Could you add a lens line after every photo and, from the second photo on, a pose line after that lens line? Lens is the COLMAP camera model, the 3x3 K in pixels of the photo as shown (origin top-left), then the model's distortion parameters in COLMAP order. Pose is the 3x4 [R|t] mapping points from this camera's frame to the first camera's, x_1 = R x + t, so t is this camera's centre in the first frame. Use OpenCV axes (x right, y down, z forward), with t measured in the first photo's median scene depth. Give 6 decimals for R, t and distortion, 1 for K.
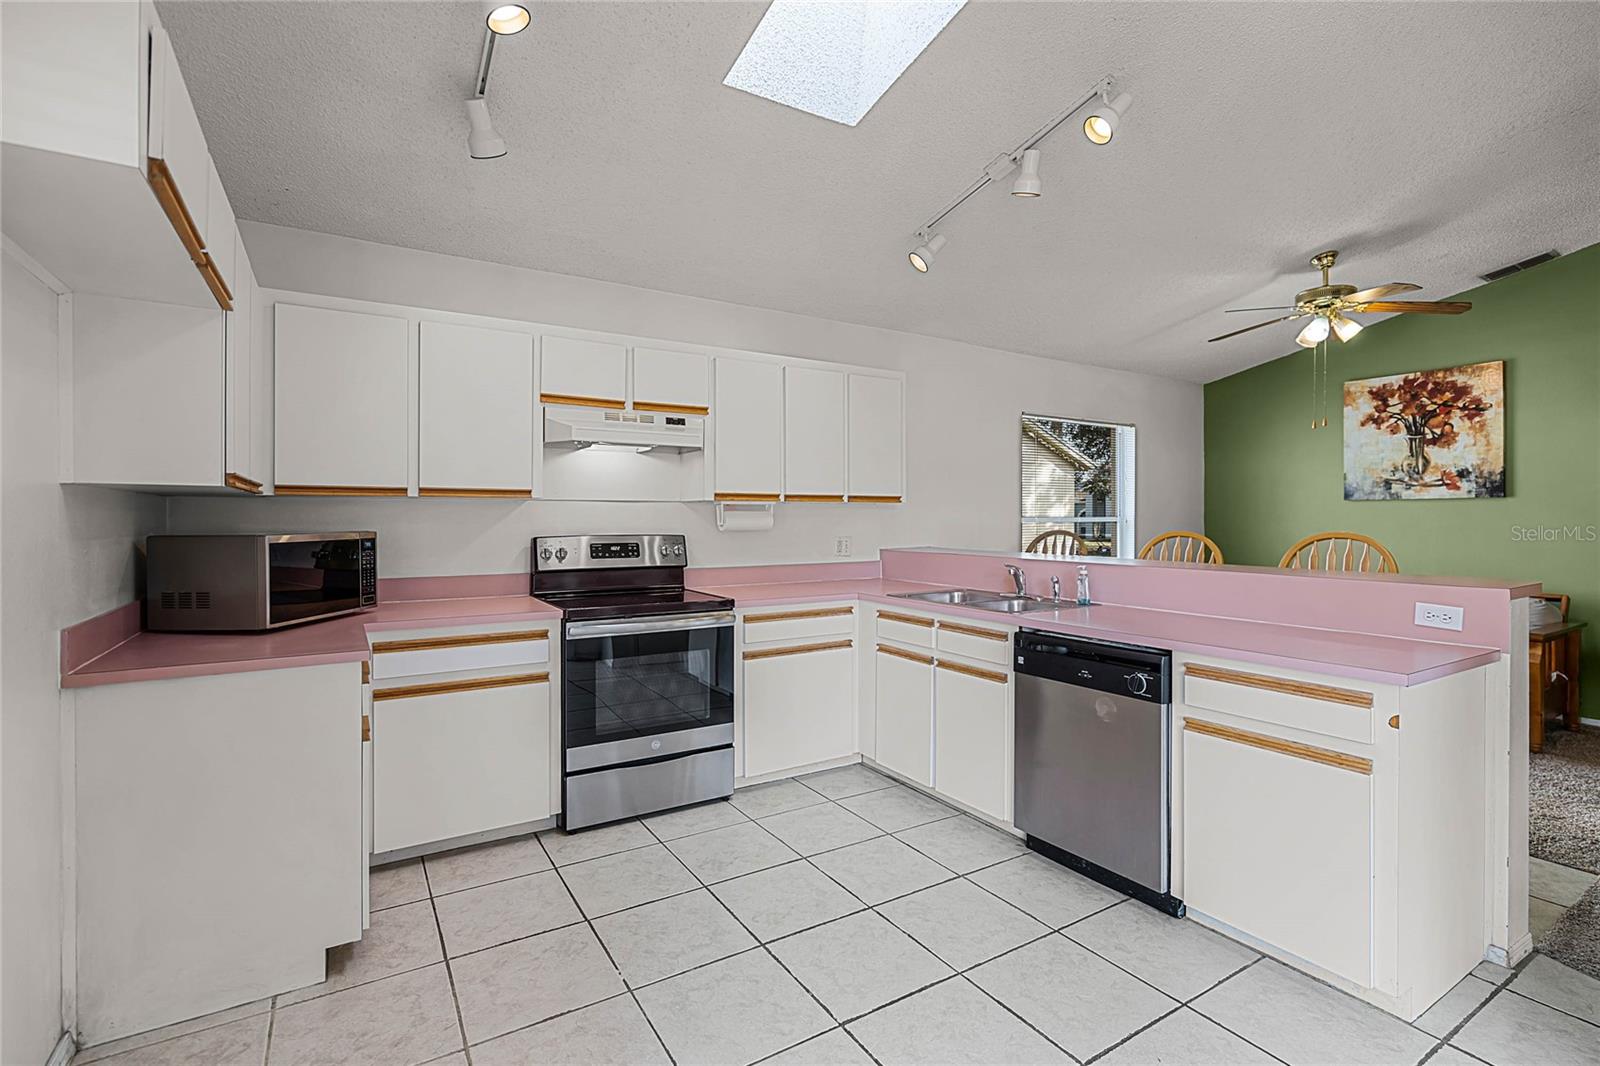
lens RADIAL K [[738.4, 0, 799.1], [0, 738.4, 520.1], [0, 0, 1]] dist [-0.000617, 0.000366]
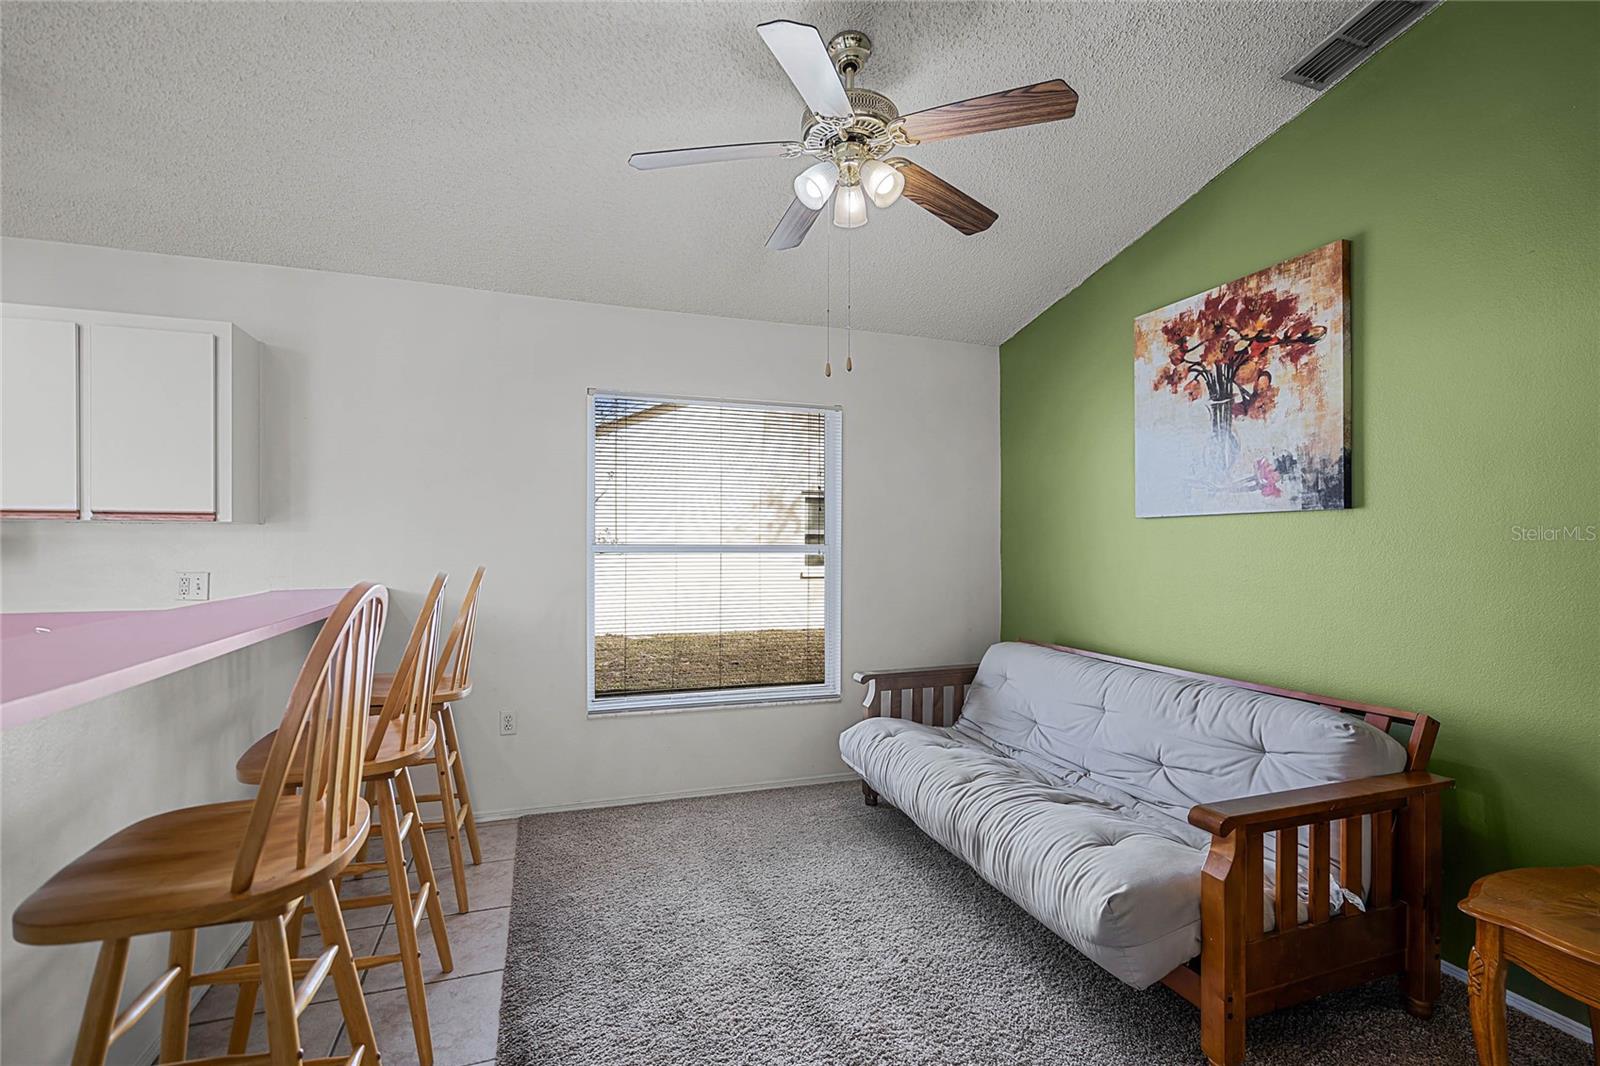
lens RADIAL K [[738.4, 0, 803.5], [0, 738.4, 545.0], [0, 0, 1]] dist [-0.000617, 0.000366]
pose [[0.975545, 0.003185, -0.219776, 0.676596], [-0.004202, 0.999983, -0.004161, -0.002129], [0.219759, 0.004982, 0.975541, 0.407528]]
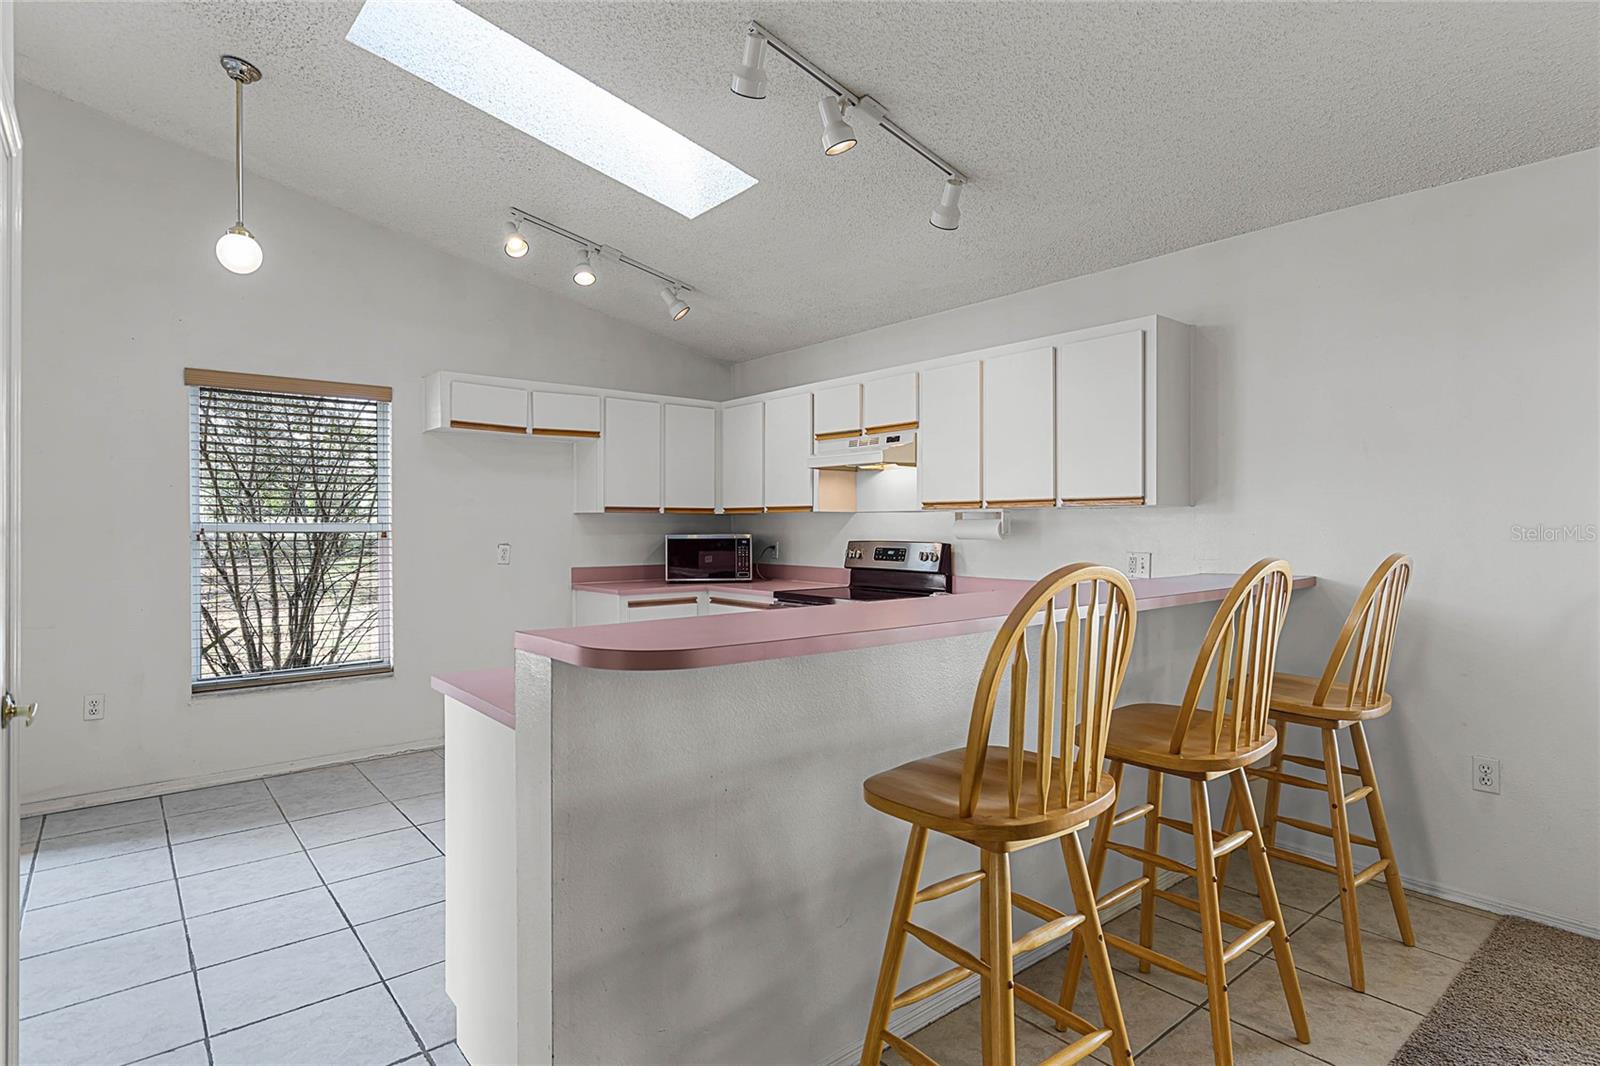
lens RADIAL K [[844.9, 0, 801.2], [0, 844.9, 524.9], [0, 0, 1]] dist [0.015384, 0.001952]
pose [[0.140857, 0.000266, -0.990030, 0.757351], [-0.003830, 0.999993, -0.000276, -0.003197], [0.990023, 0.003831, 0.140857, 0.485850]]
